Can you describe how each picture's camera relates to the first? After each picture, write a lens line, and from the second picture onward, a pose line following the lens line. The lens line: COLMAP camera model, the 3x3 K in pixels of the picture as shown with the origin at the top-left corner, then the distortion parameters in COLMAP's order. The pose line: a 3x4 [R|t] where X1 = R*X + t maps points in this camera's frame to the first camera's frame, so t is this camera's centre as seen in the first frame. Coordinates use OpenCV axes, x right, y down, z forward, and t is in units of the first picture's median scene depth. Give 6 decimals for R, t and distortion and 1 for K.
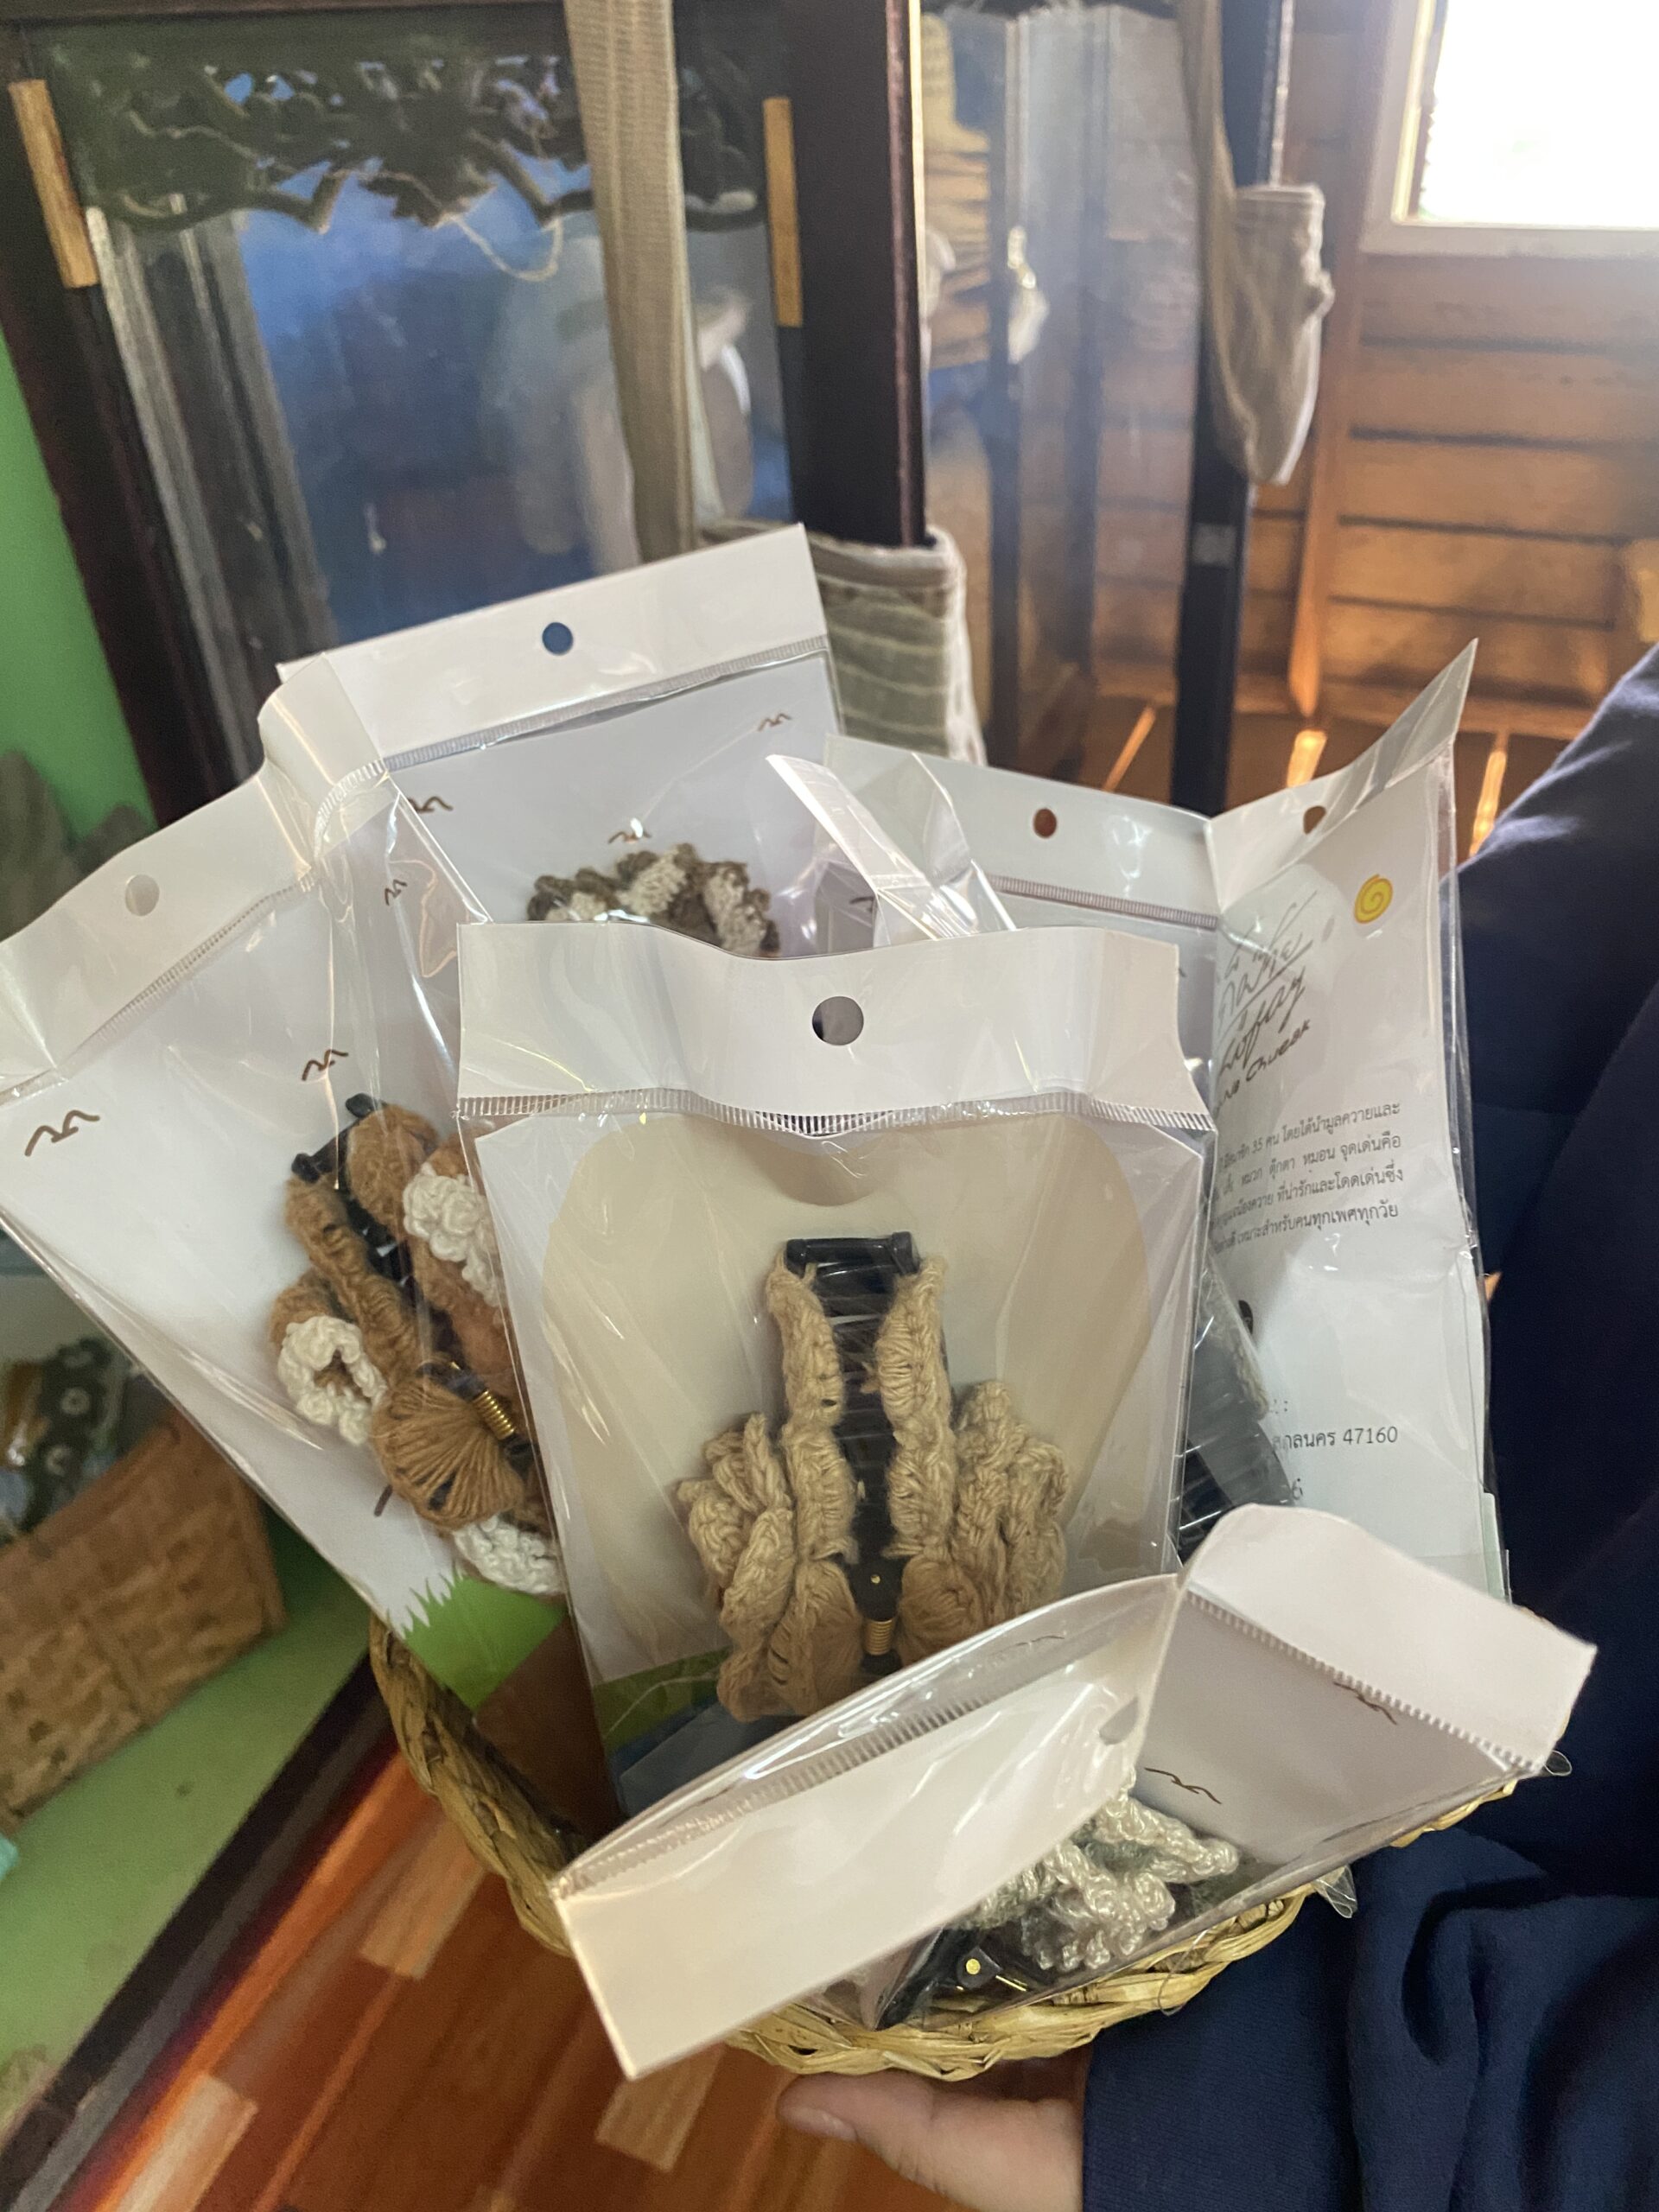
lens RADIAL K [[1677.4, 0, 828.4], [0, 1677.4, 1167.6], [0, 0, 1]] dist [0.050990, -0.001780]
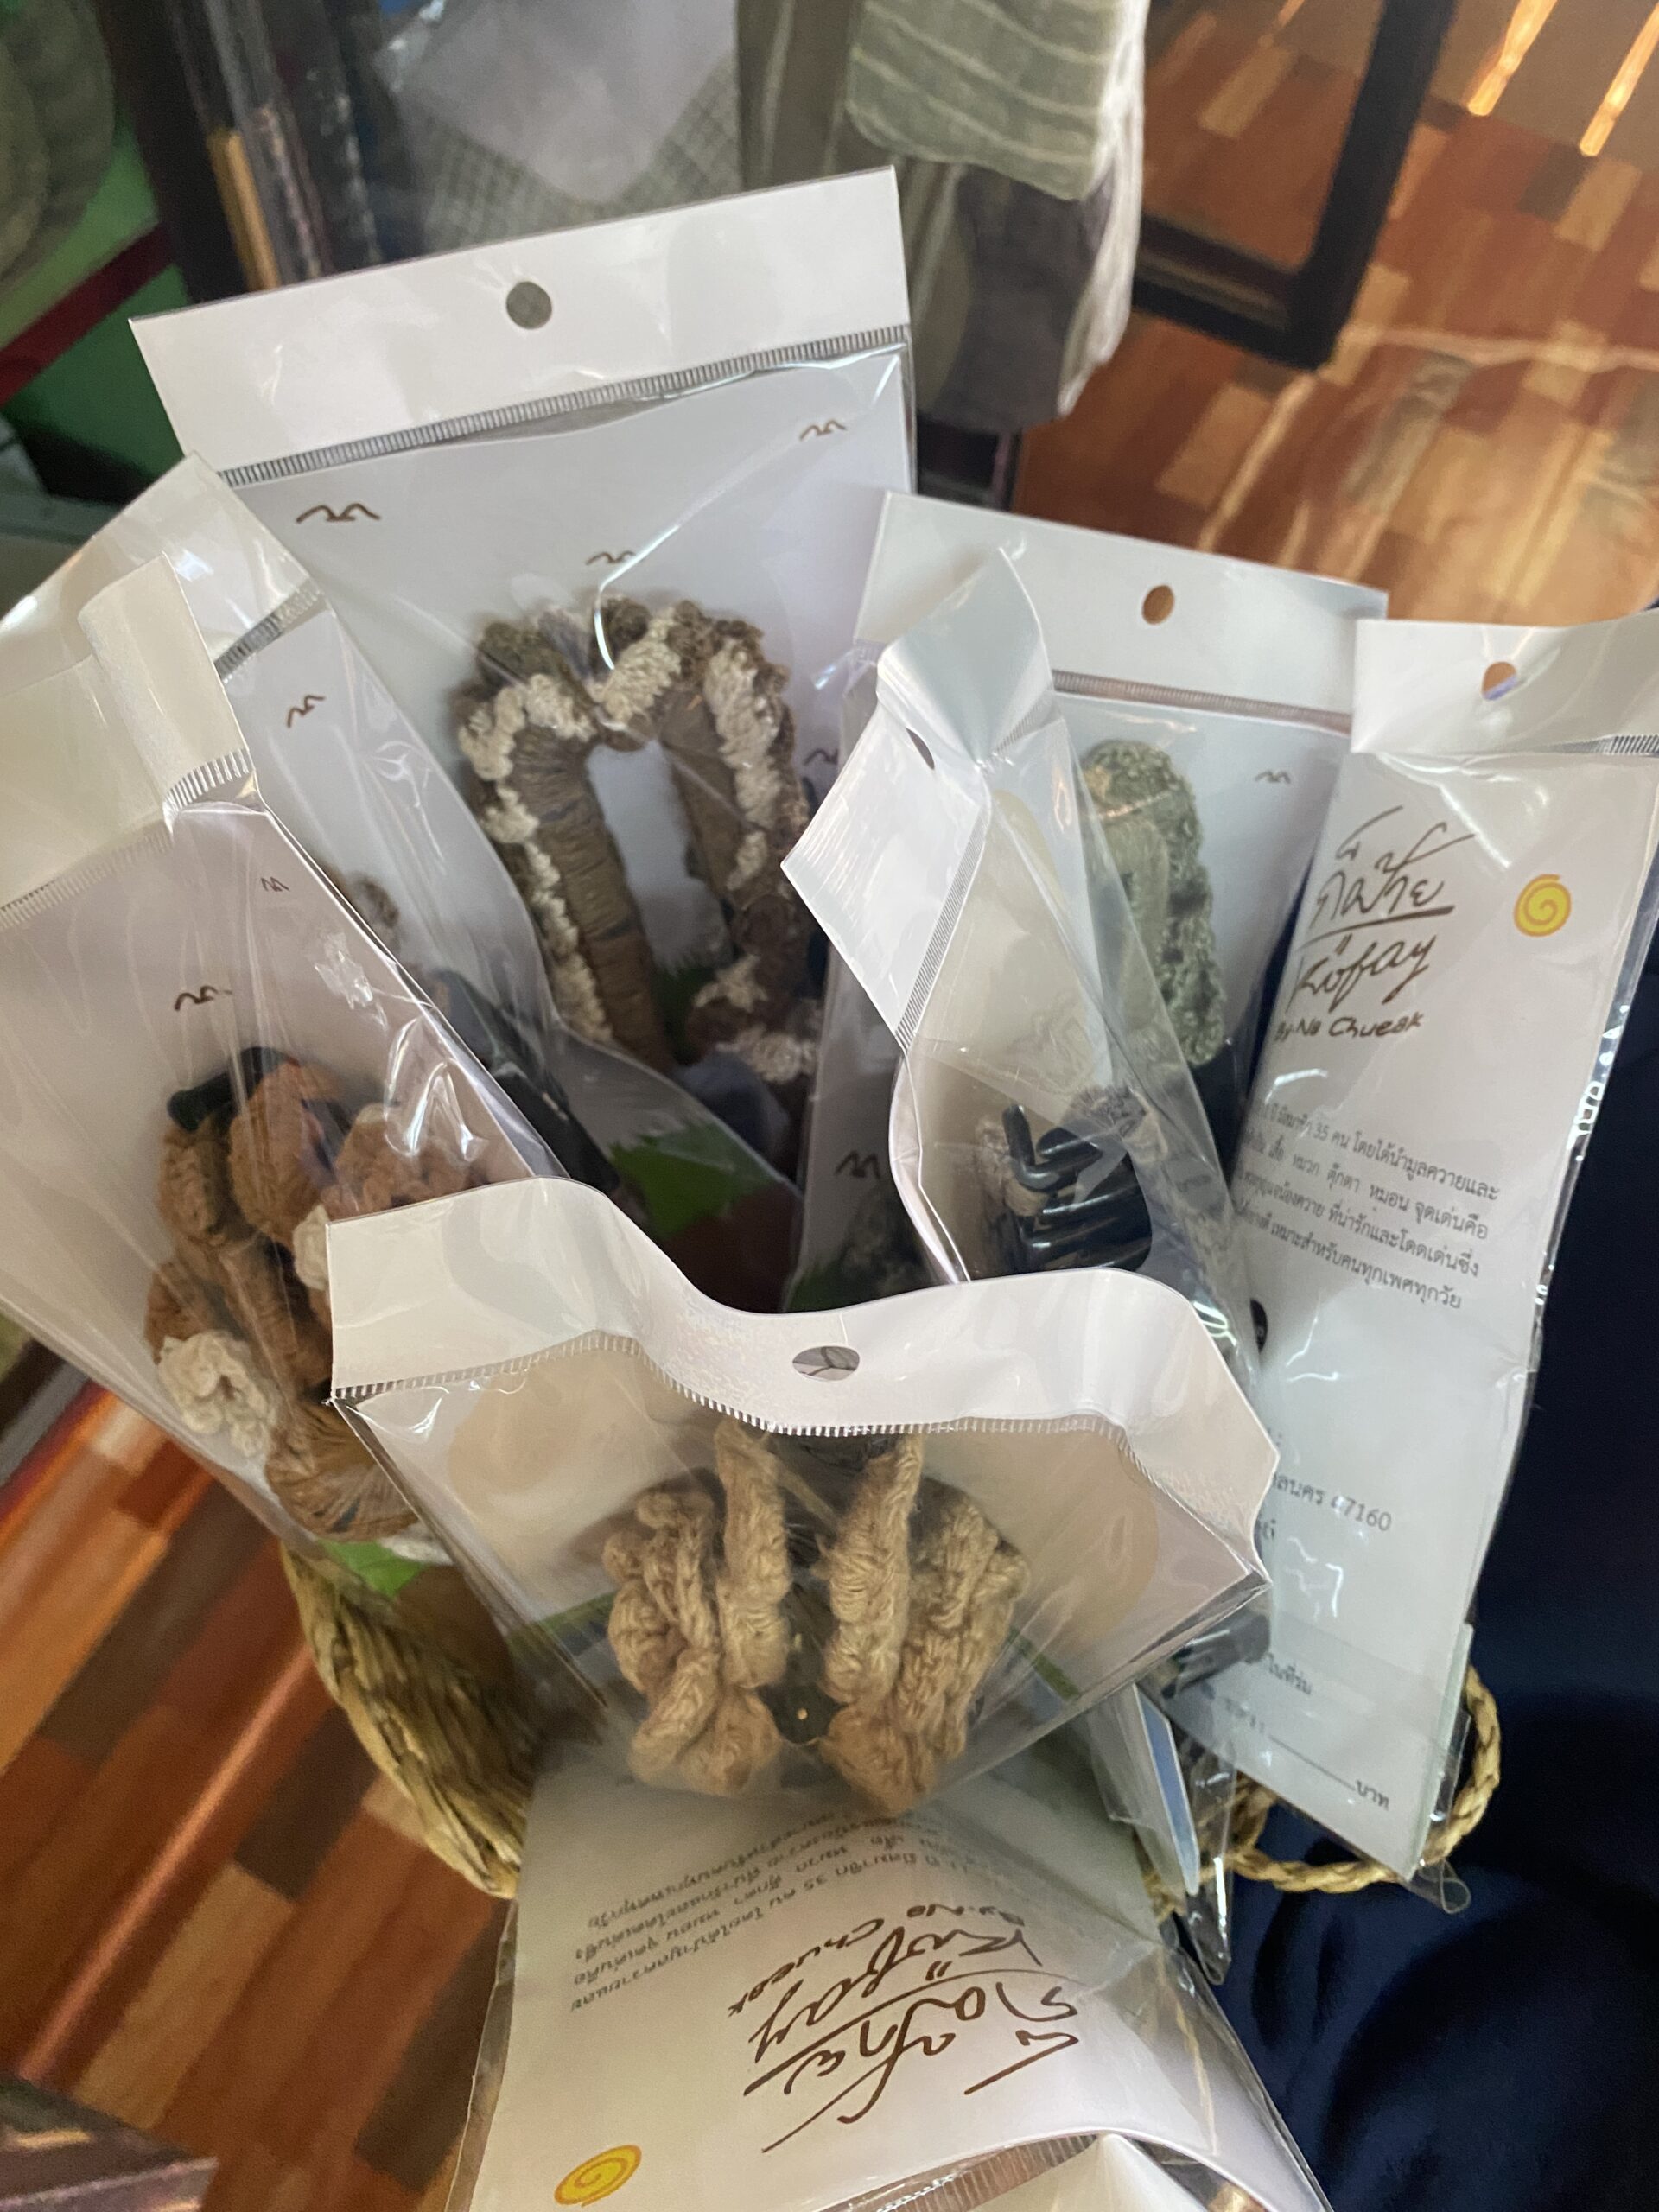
lens RADIAL K [[1671.1, 0, 829.5], [0, 1671.1, 1106.0], [0, 0, 1]] dist [0.001688, -0.003228]
pose [[0.992369, 0.117360, 0.037820, -0.027197], [-0.122095, 0.892450, 0.434311, -0.396270], [0.017219, -0.435614, 0.899969, 0.268440]]
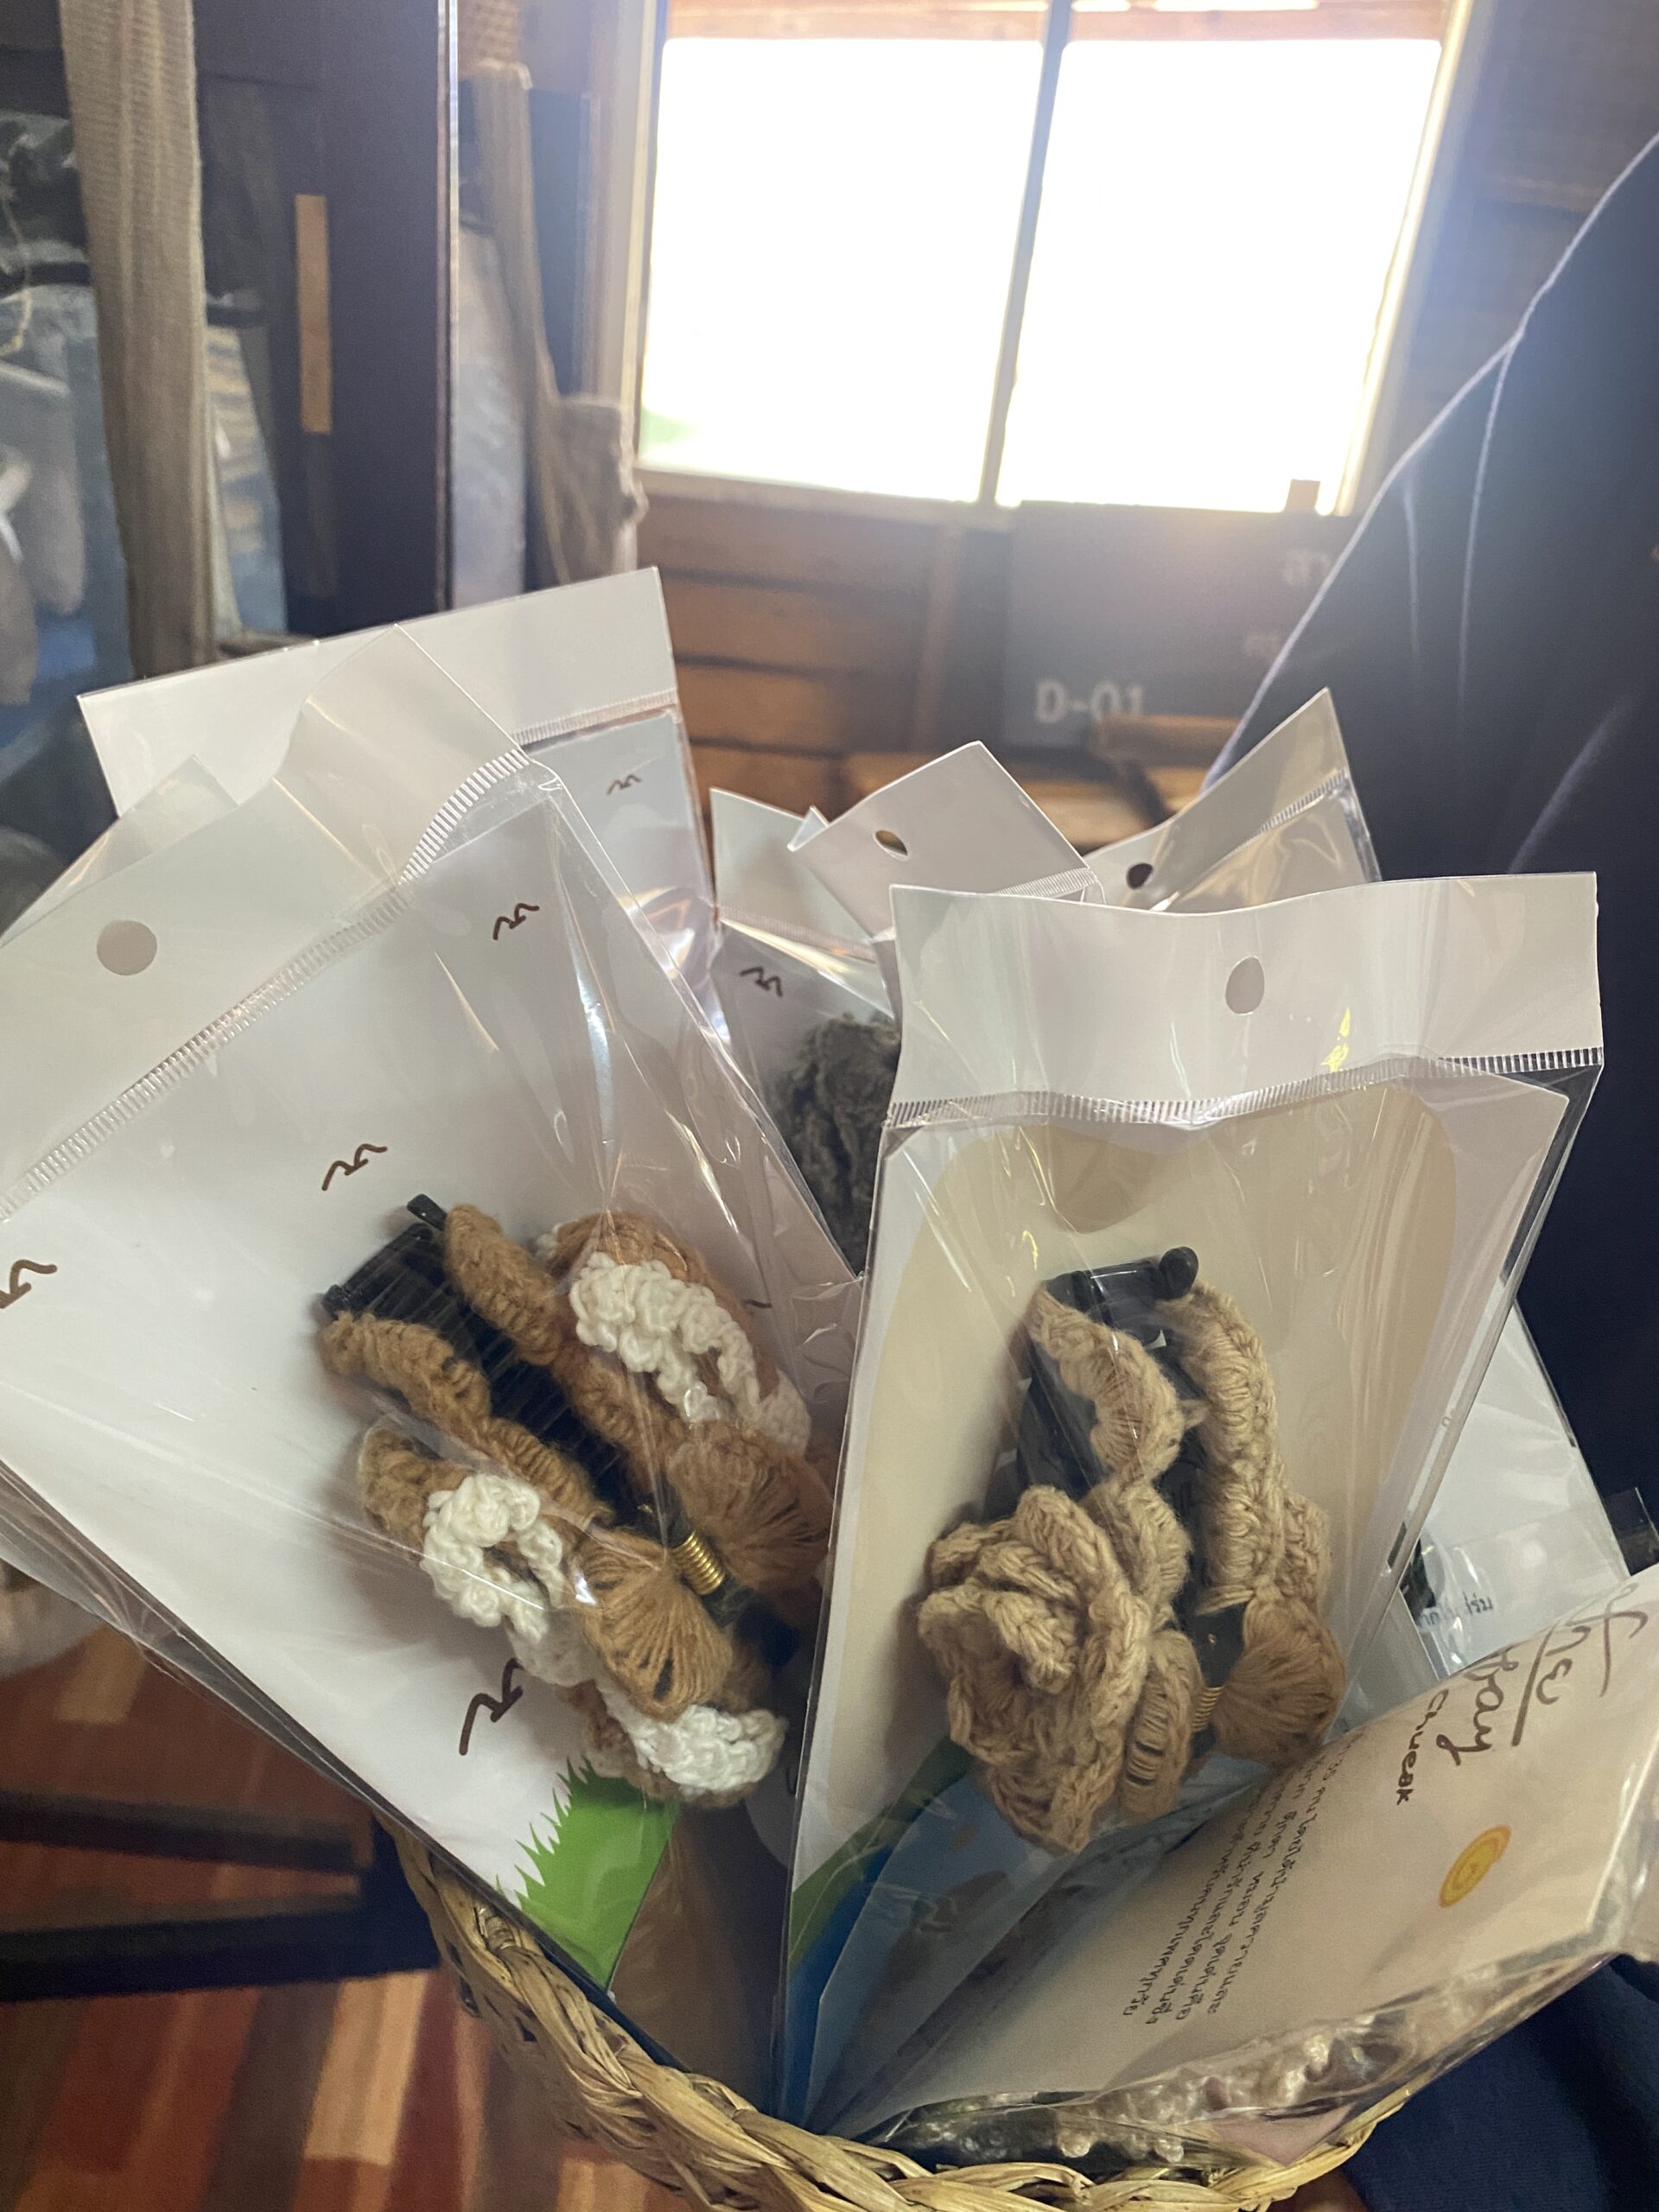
lens RADIAL K [[1689.4, 0, 821.4], [0, 1689.4, 1185.8], [0, 0, 1]] dist [0.013675, -0.000869]
pose [[0.882922, -0.100056, 0.458735, -0.464199], [0.152535, 0.985159, -0.078707, 0.040895], [-0.444051, 0.139465, 0.885081, 0.230683]]
